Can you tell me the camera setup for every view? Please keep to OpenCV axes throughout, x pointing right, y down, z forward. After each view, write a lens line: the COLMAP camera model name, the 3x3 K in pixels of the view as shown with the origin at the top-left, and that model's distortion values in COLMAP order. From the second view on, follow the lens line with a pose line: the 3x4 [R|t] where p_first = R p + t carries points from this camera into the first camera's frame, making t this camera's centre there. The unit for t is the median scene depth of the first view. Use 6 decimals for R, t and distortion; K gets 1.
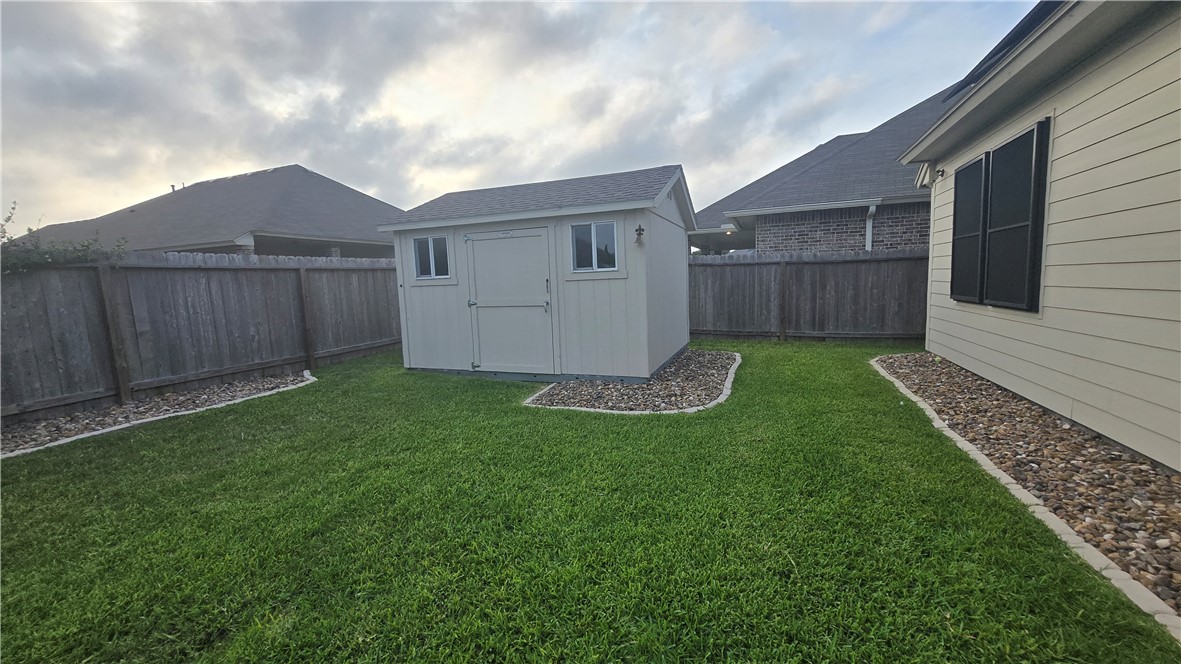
lens RADIAL K [[470.2, 0, 593.0], [0, 470.2, 334.6], [0, 0, 1]] dist [-0.001233, -0.000078]
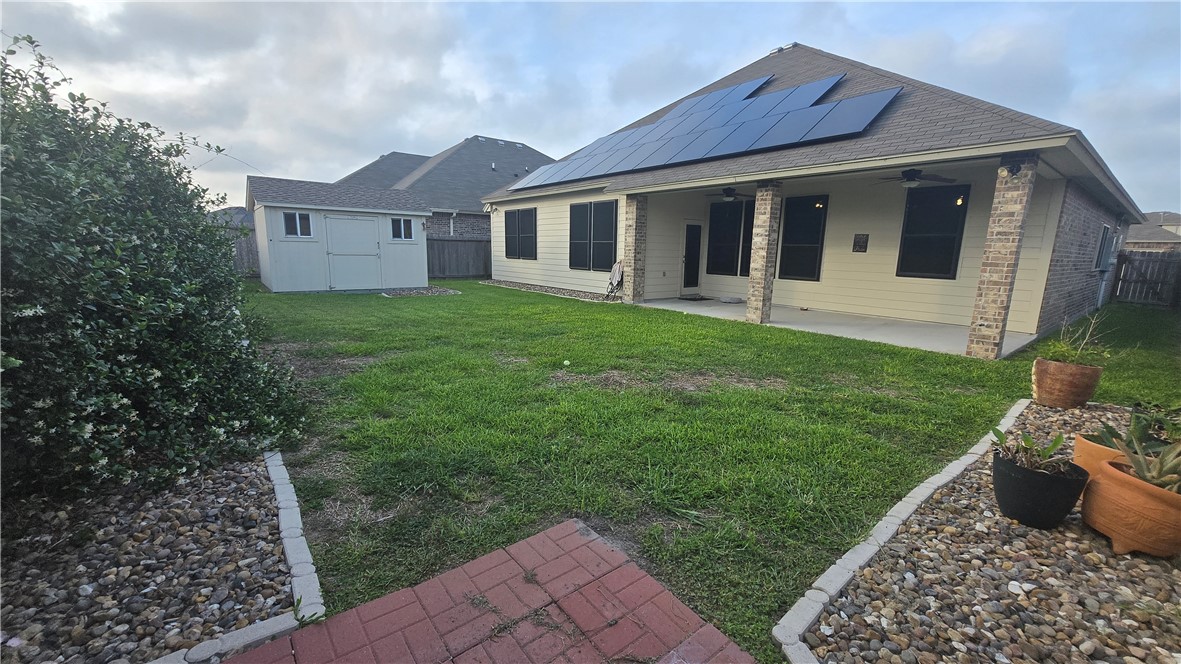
lens RADIAL K [[470.2, 0, 593.0], [0, 470.2, 334.6], [0, 0, 1]] dist [-0.001233, -0.000078]
pose [[0.498408, -0.112189, 0.859653, -1.328183], [0.061154, 0.993671, 0.094224, 0.136785], [-0.864783, 0.005609, 0.502115, -0.779925]]
